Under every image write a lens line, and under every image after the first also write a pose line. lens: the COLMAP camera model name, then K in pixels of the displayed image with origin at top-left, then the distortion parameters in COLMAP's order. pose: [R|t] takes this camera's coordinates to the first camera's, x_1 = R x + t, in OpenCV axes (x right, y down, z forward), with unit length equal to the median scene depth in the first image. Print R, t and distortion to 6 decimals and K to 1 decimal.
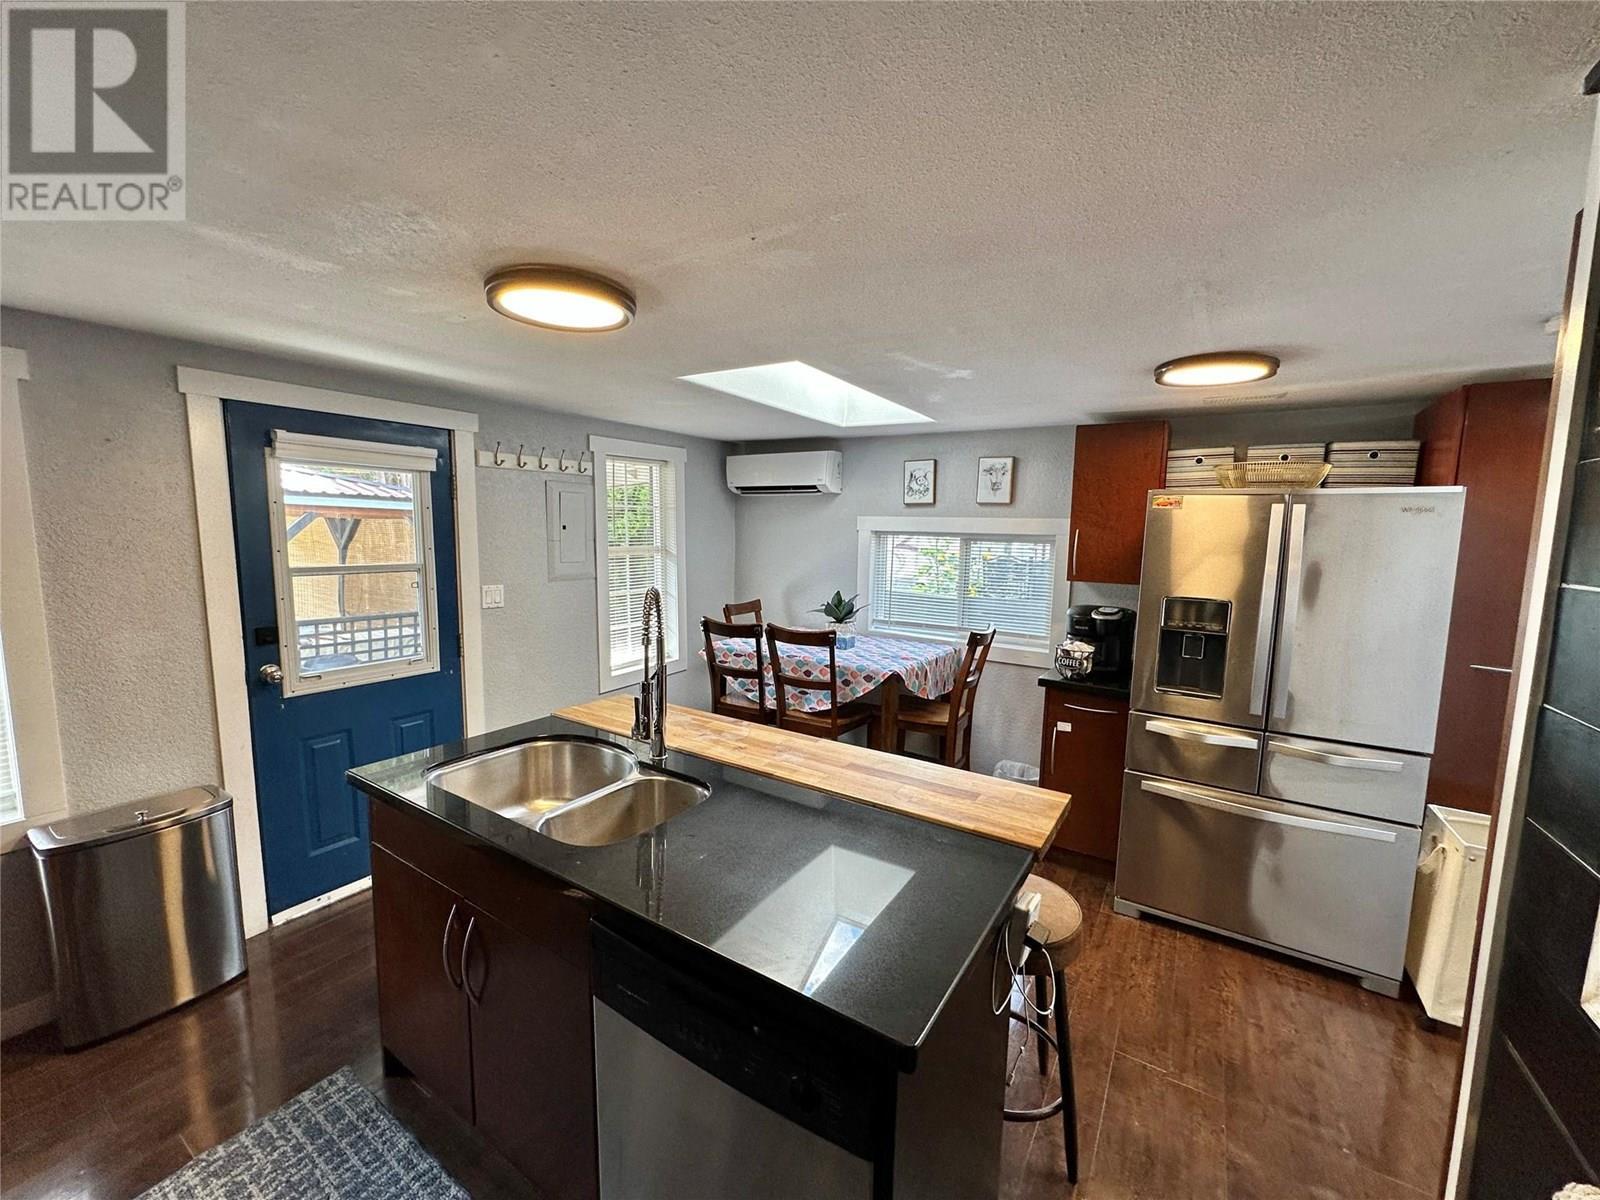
lens RADIAL K [[639.1, 0, 800.0], [0, 639.1, 600.0], [0, 0, 1]] dist [-0.003831, 0.000401]
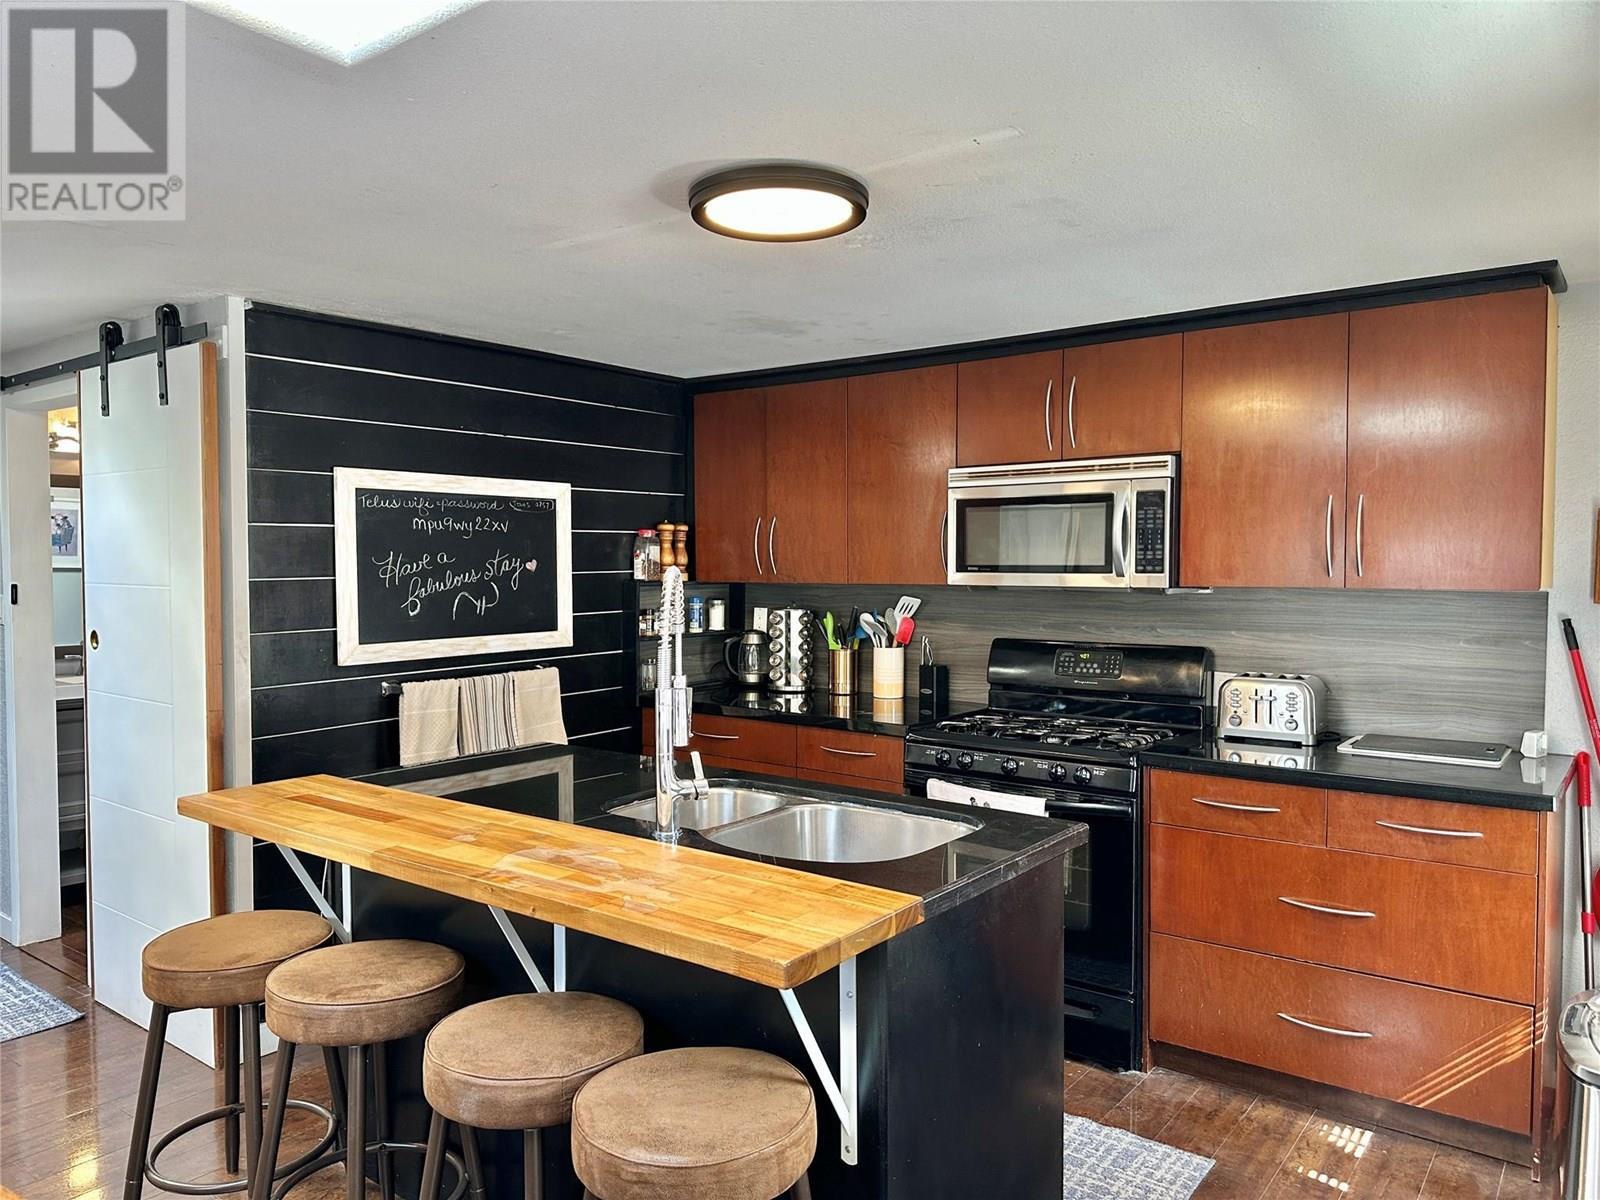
lens RADIAL K [[1115.2, 0, 800.0], [0, 1115.2, 600.0], [0, 0, 1]] dist [0.107986, -0.183646]
pose [[-0.997151, -0.024023, 0.071511, -0.263900], [-0.013118, 0.988716, 0.149230, -0.099848], [-0.074289, 0.147867, -0.986213, 1.276545]]
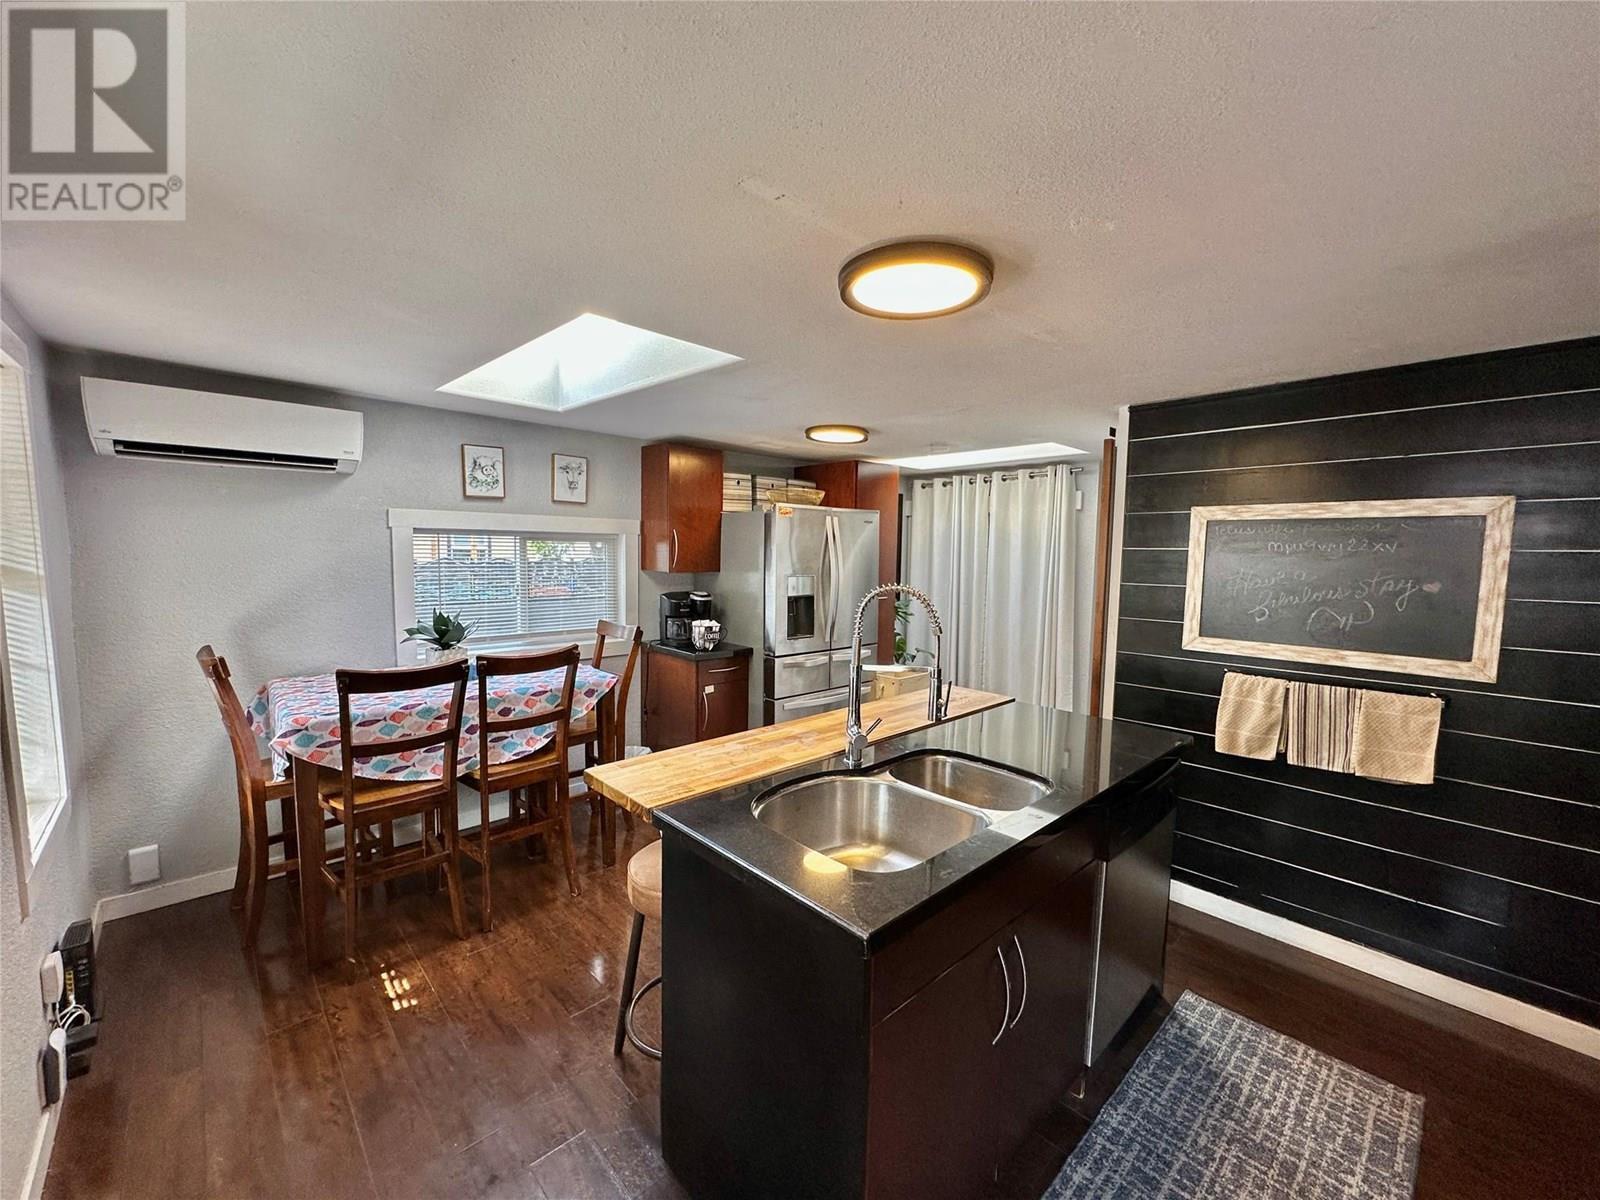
lens RADIAL K [[639.1, 0, 800.0], [0, 639.1, 600.0], [0, 0, 1]] dist [-0.003831, 0.000401]
pose [[0.231737, -0.097424, 0.967888, -0.706340], [0.097734, 0.992270, 0.076479, -0.048673], [-0.967857, 0.076872, 0.239467, 0.507785]]
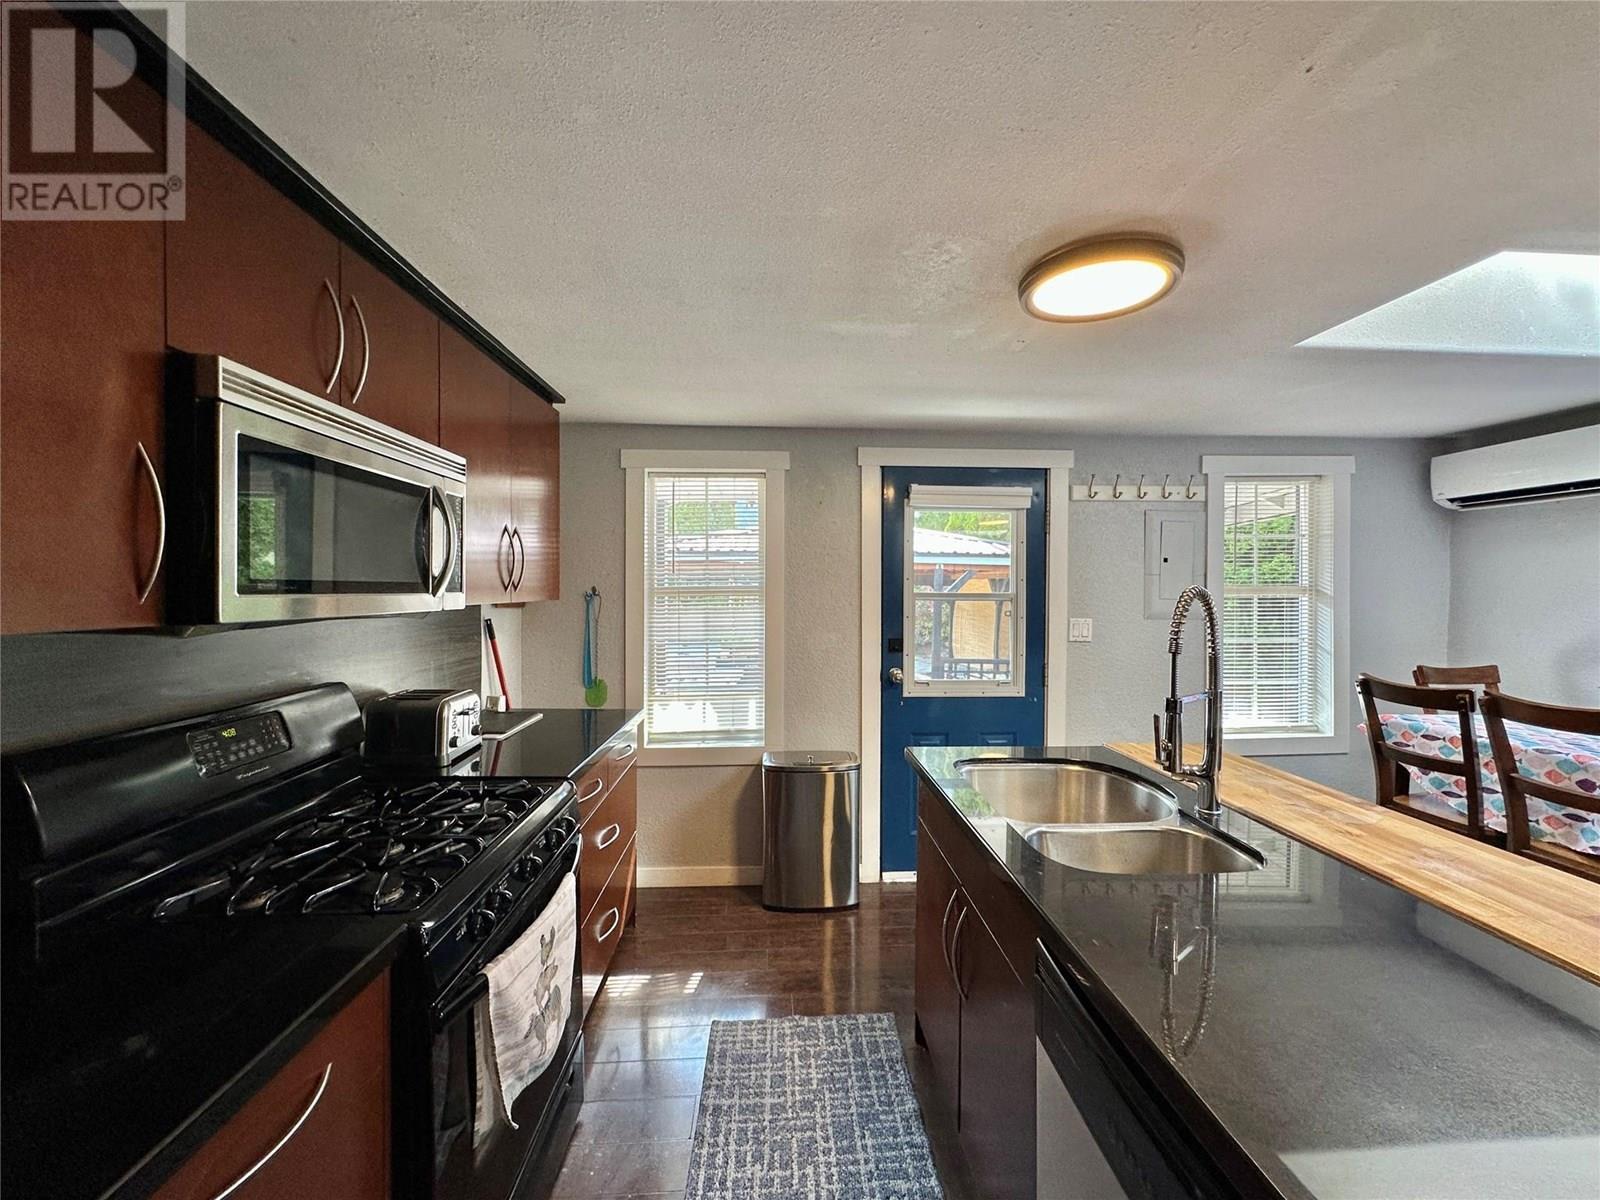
lens RADIAL K [[639.1, 0, 800.0], [0, 639.1, 600.0], [0, 0, 1]] dist [-0.003831, 0.000401]
pose [[0.582081, -0.000737, -0.813130, 0.072538], [-0.086973, 0.994206, -0.063161, 0.050715], [0.808466, 0.107485, 0.578645, 0.076914]]
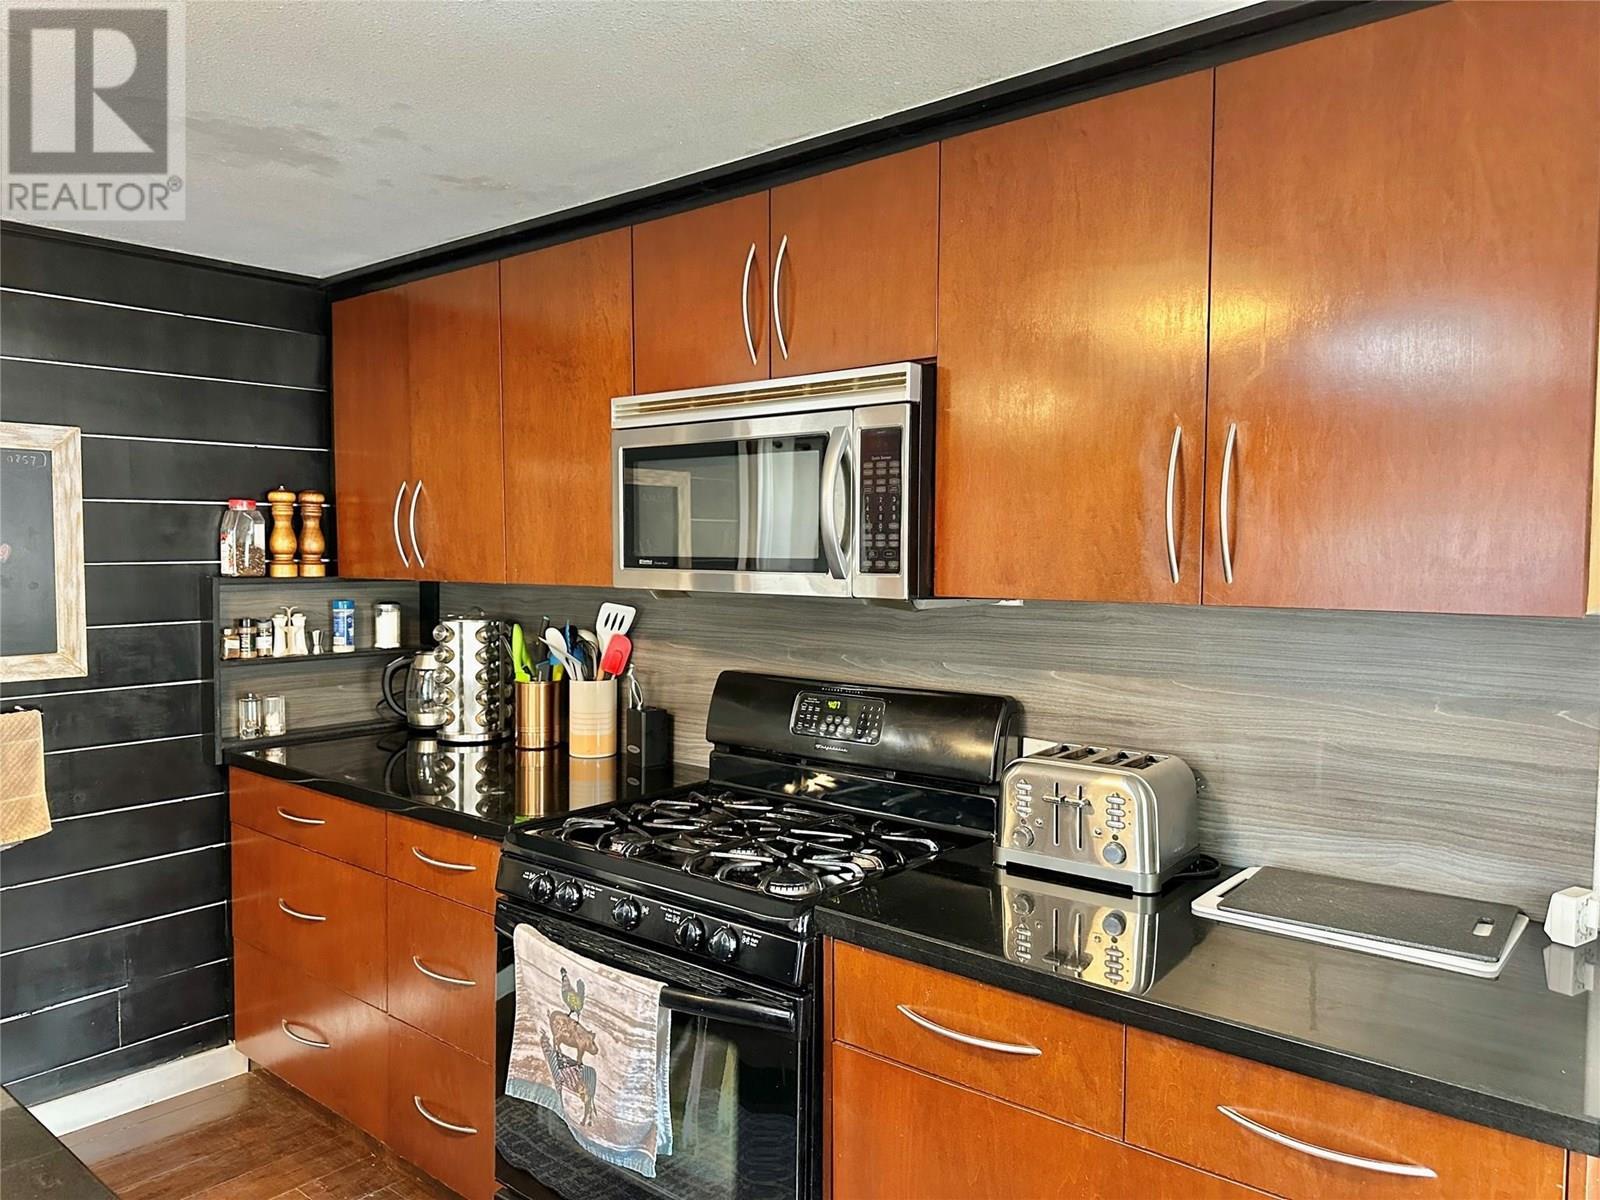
lens RADIAL K [[1117.5, 0, 800.0], [0, 1117.5, 600.0], [0, 0, 1]] dist [0.120005, -0.171195]
pose [[-0.993027, -0.031799, 0.113520, -0.555194], [-0.013434, 0.987185, 0.159012, -0.049012], [-0.117122, 0.156379, -0.980728, 0.774640]]
